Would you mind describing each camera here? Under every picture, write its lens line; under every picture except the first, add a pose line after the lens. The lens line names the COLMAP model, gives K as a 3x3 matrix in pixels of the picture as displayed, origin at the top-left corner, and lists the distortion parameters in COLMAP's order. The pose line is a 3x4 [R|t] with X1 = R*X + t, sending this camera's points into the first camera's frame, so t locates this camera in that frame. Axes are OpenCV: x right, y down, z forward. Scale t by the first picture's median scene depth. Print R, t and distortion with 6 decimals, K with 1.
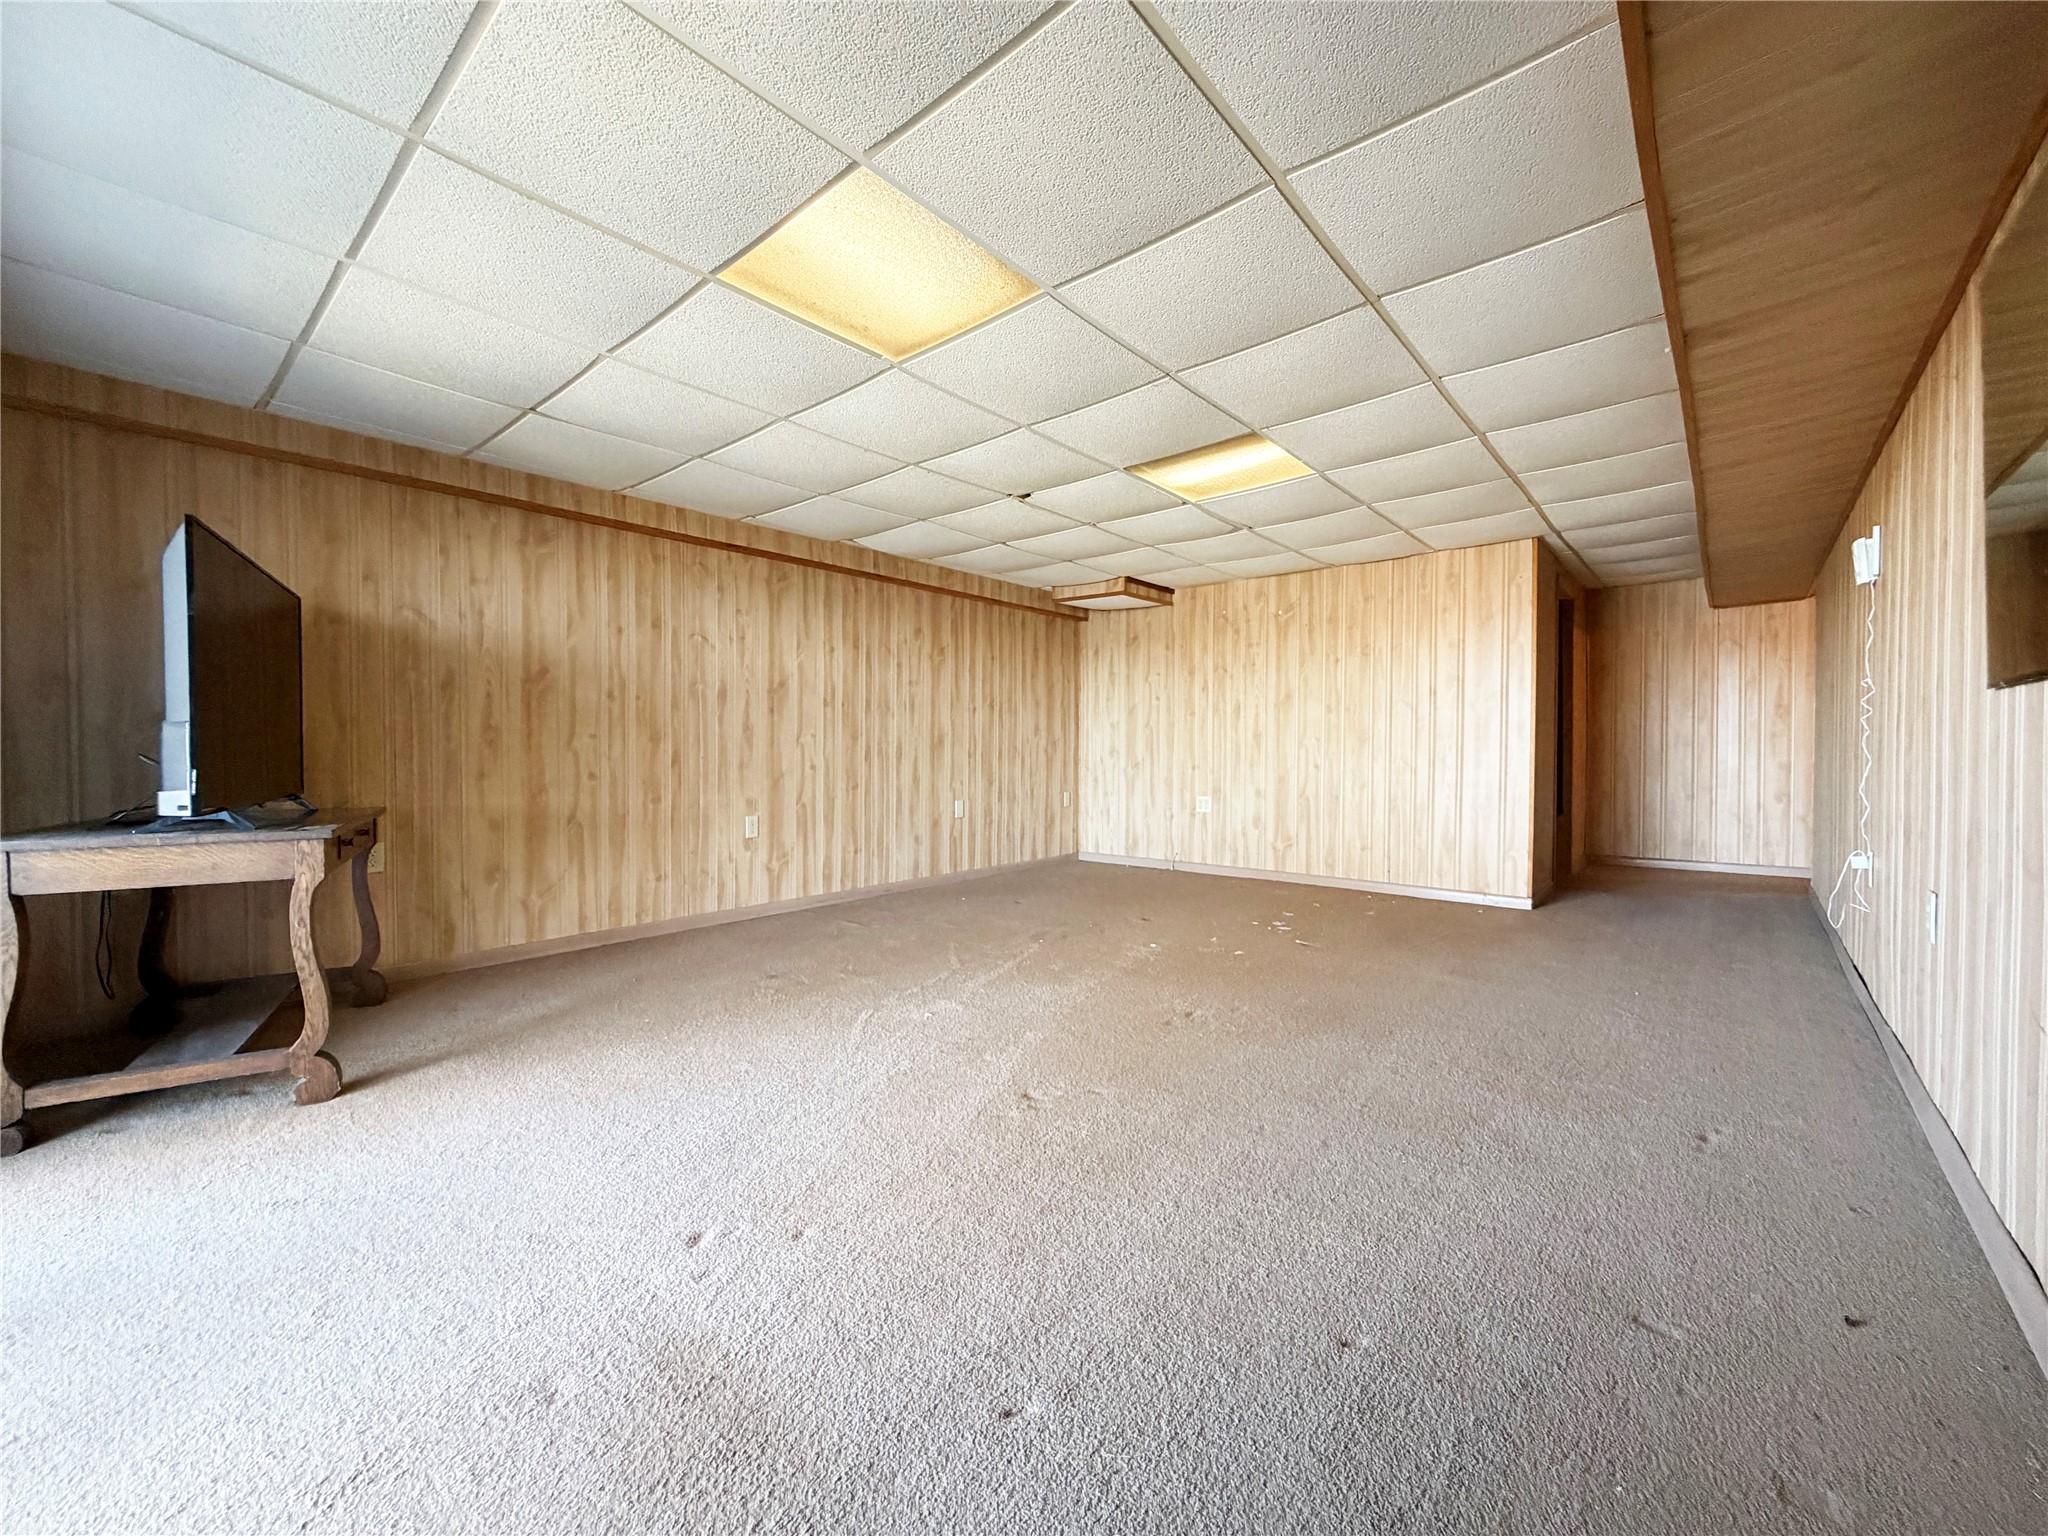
lens RADIAL K [[814.0, 0, 1019.7], [0, 814.0, 771.3], [0, 0, 1]] dist [0.000430, -0.000151]
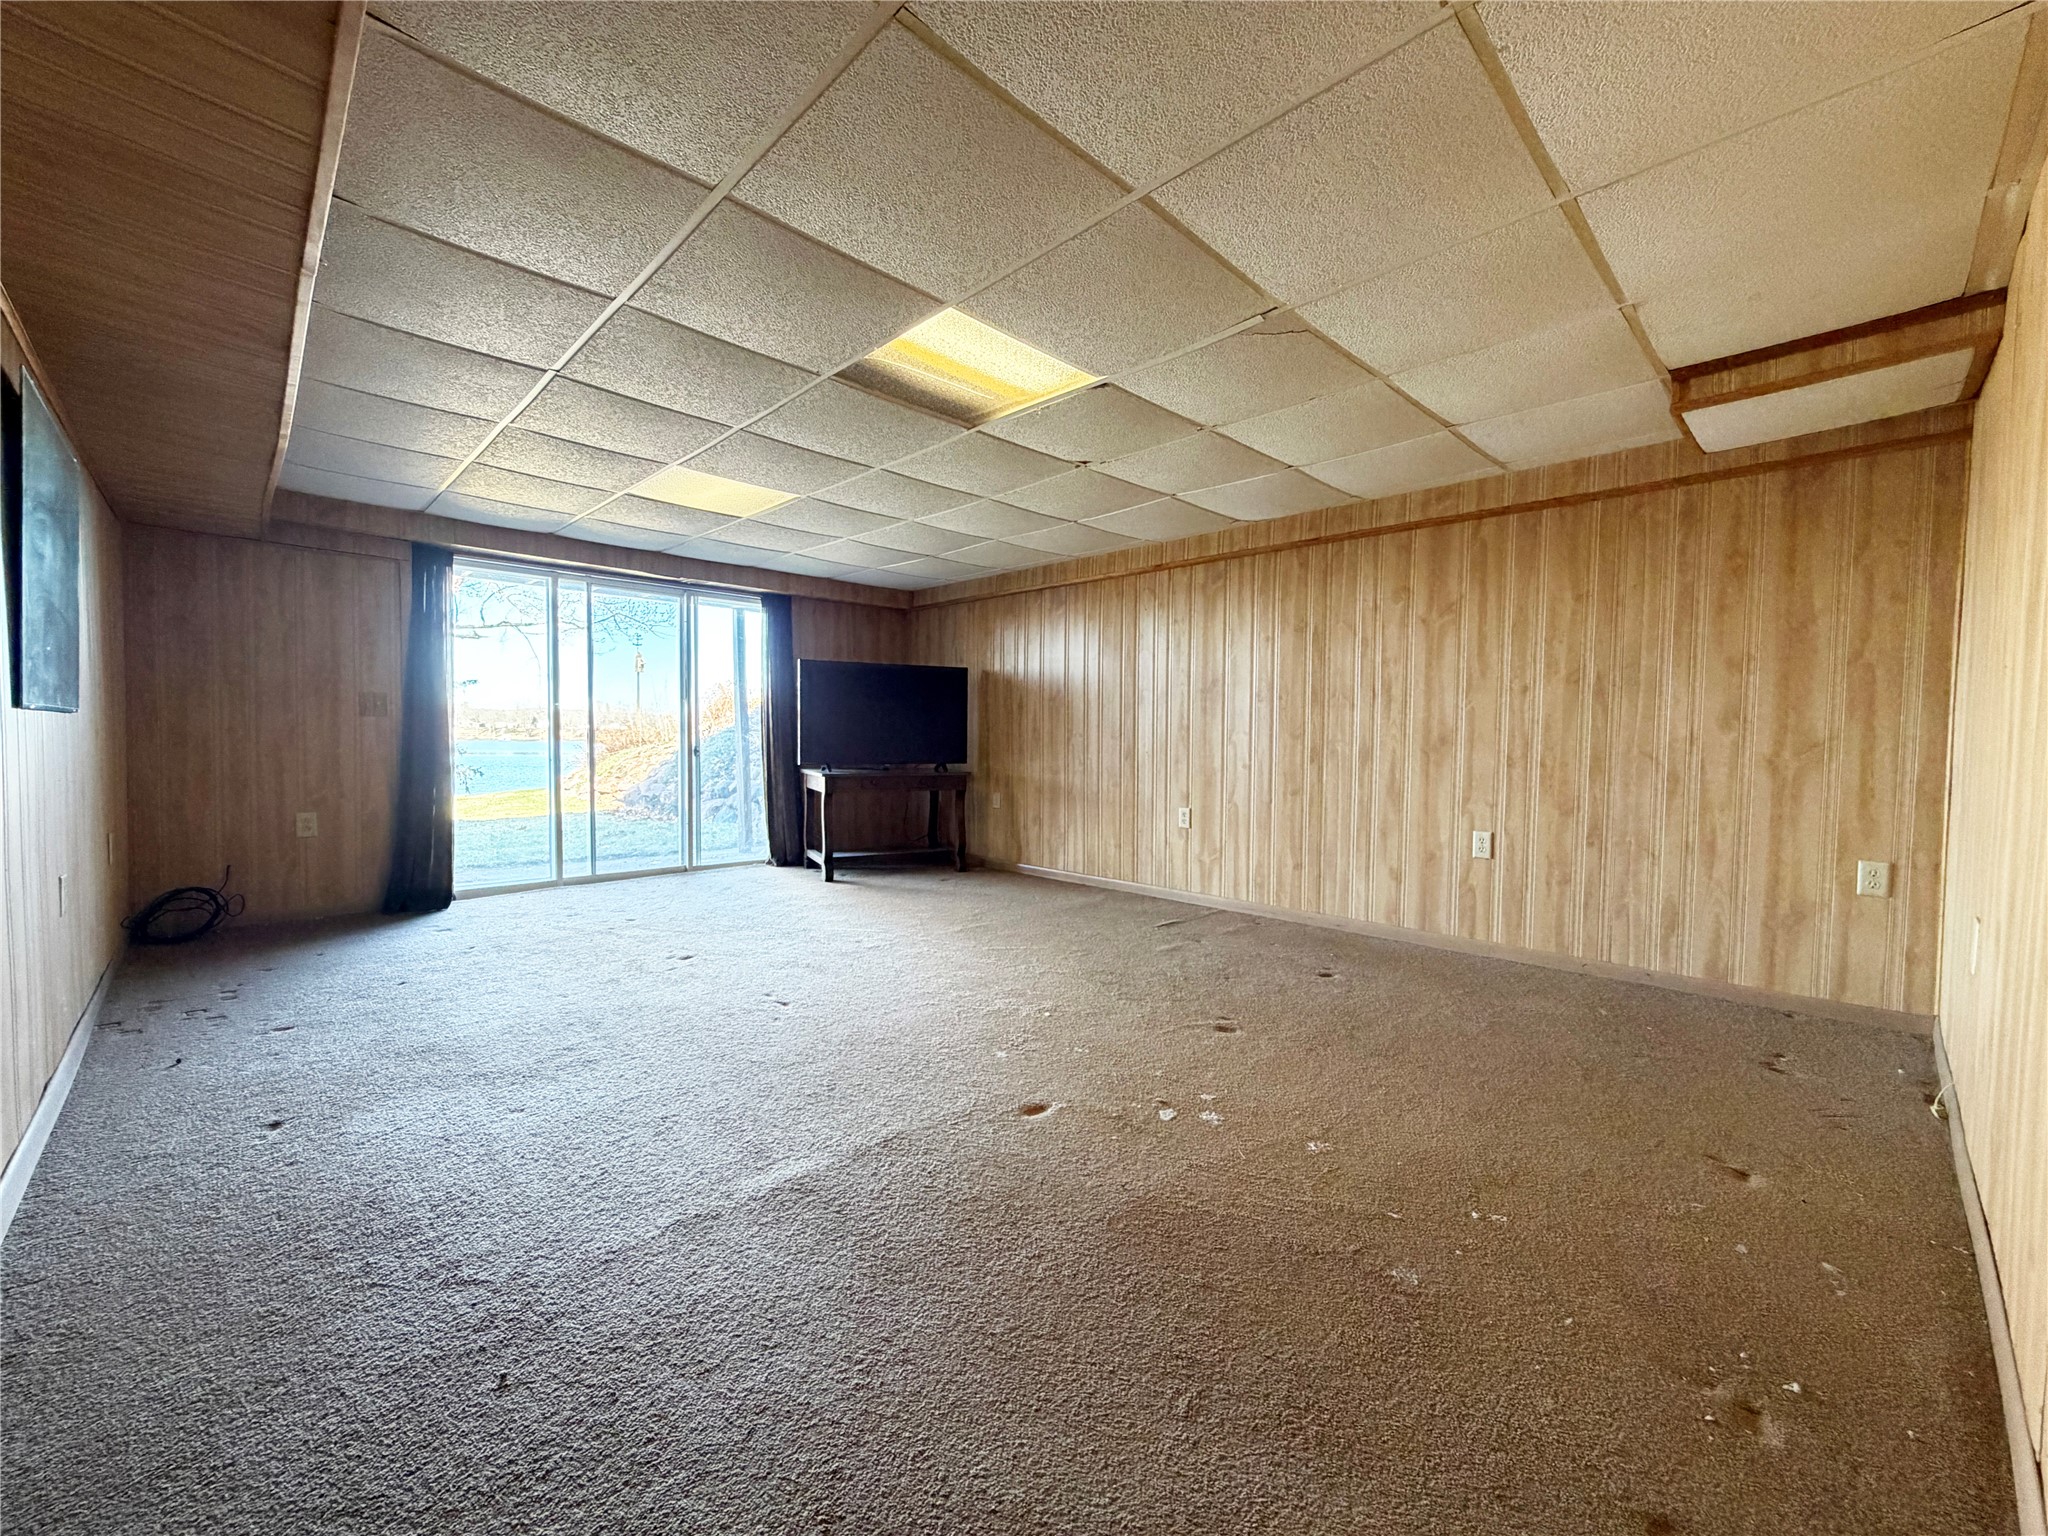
lens RADIAL K [[814.0, 0, 1019.7], [0, 814.0, 771.3], [0, 0, 1]] dist [0.000430, -0.000151]
pose [[-0.079797, 0.041137, -0.995962, 0.623403], [-0.040439, 0.998192, 0.044469, -0.027311], [0.995991, 0.043824, -0.077990, 0.701649]]
